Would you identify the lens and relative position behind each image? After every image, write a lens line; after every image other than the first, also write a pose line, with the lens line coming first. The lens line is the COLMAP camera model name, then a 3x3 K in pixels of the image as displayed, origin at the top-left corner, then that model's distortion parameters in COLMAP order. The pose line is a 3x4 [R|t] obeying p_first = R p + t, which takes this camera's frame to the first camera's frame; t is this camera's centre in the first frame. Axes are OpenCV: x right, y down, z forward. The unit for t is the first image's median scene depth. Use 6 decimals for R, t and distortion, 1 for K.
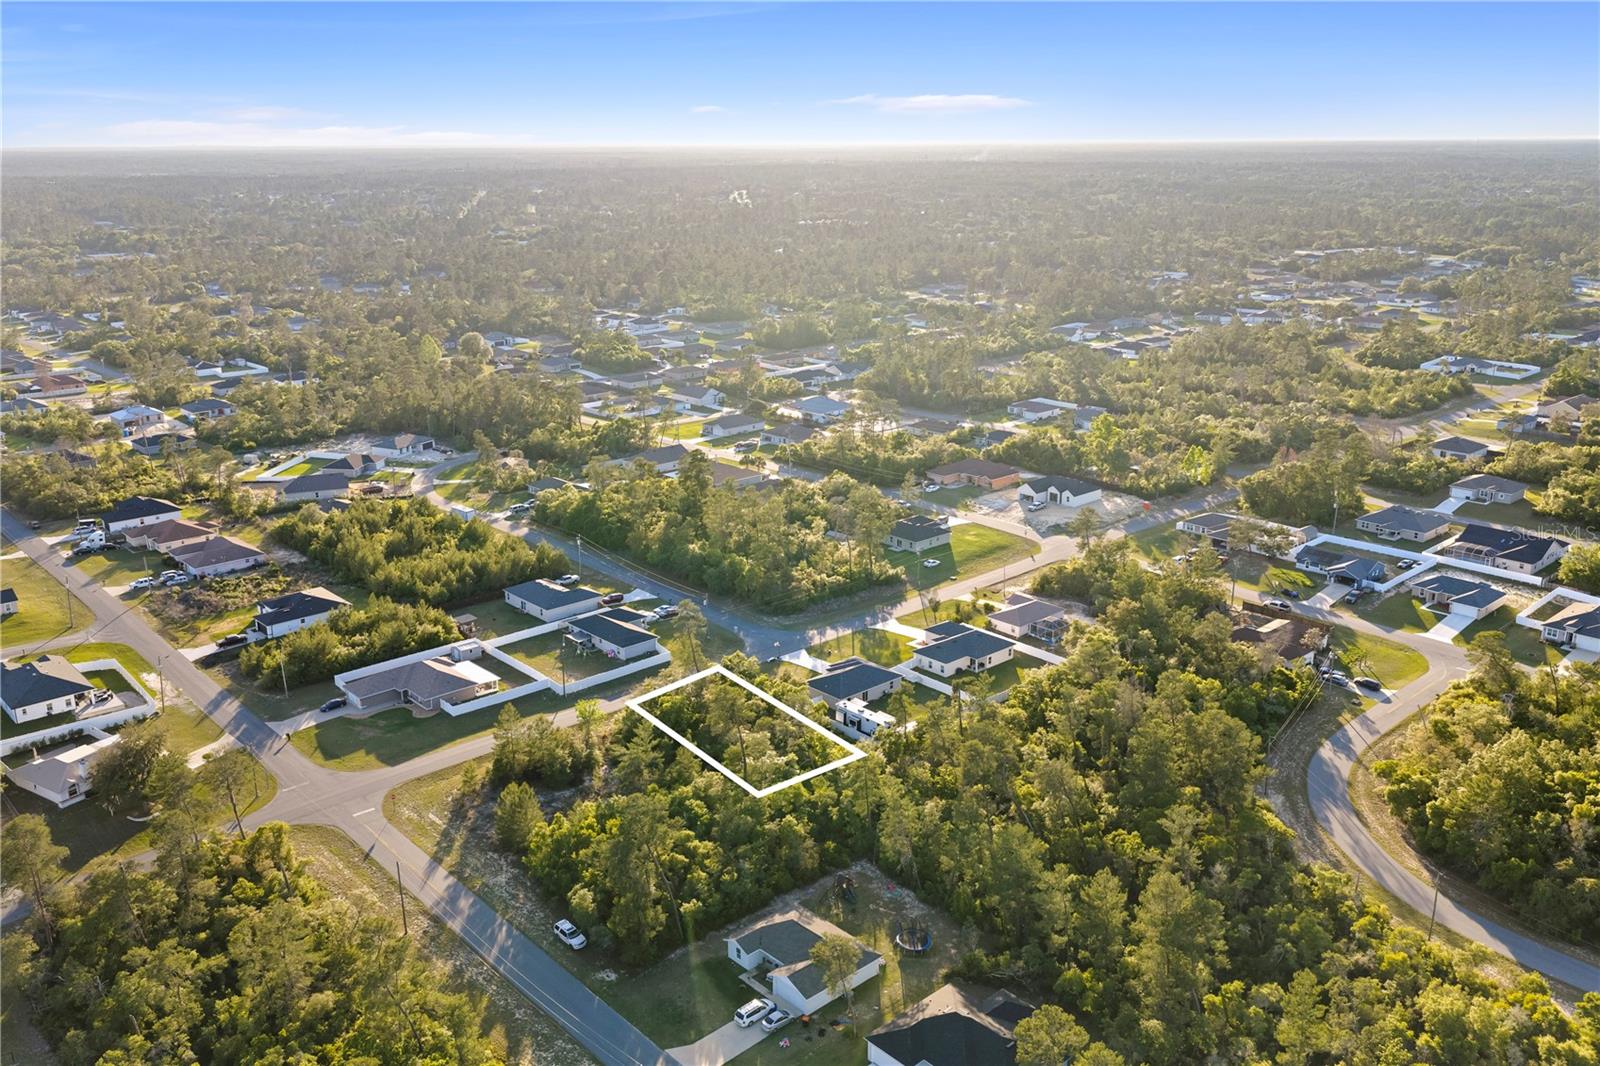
lens RADIAL K [[1325.8, 0, 801.6], [0, 1325.8, 529.4], [0, 0, 1]] dist [0.019787, -0.032158]
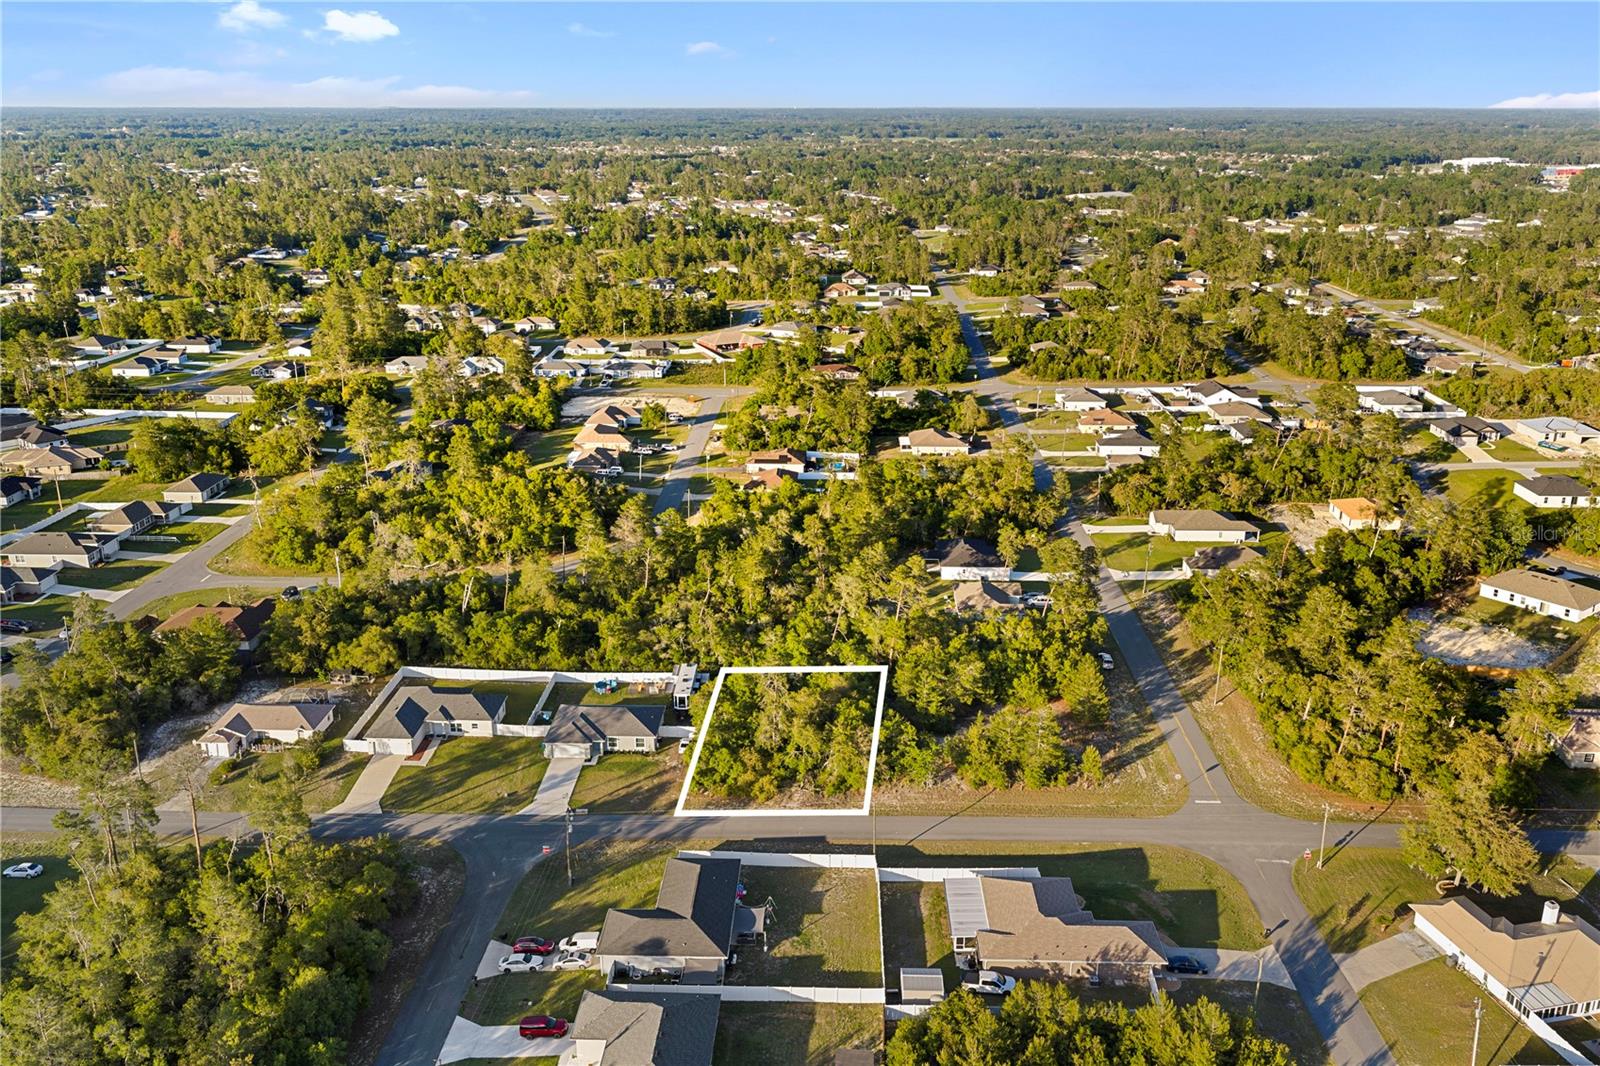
lens RADIAL K [[1325.8, 0, 801.6], [0, 1325.8, 529.4], [0, 0, 1]] dist [0.019787, -0.032158]
pose [[-0.714939, -0.208991, 0.667222, -0.522684], [0.202166, 0.851731, 0.483408, -0.331107], [-0.669321, 0.480497, -0.566685, 1.204899]]
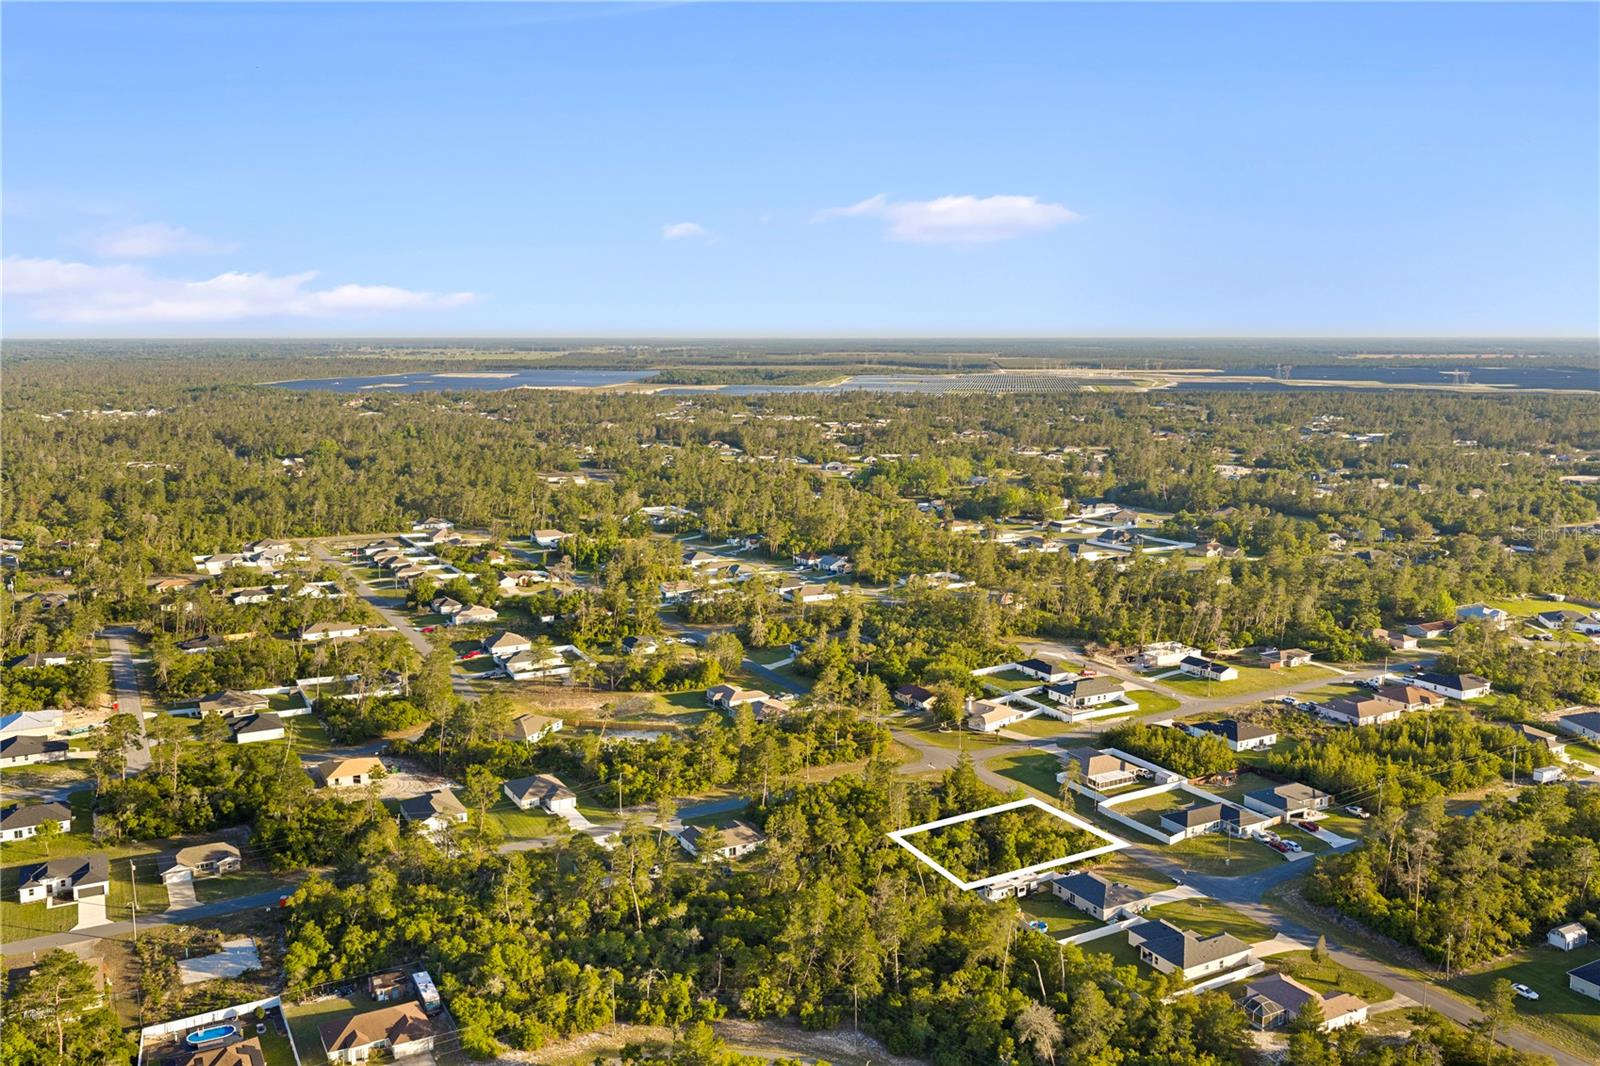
lens RADIAL K [[1320.9, 0, 800.0], [0, 1320.9, 533.0], [0, 0, 1]] dist [0.026927, -0.043452]
pose [[-0.240655, 0.151974, -0.958639, 1.018504], [-0.273362, 0.937073, 0.217180, -0.311482], [0.931321, 0.314321, -0.183967, 0.794042]]
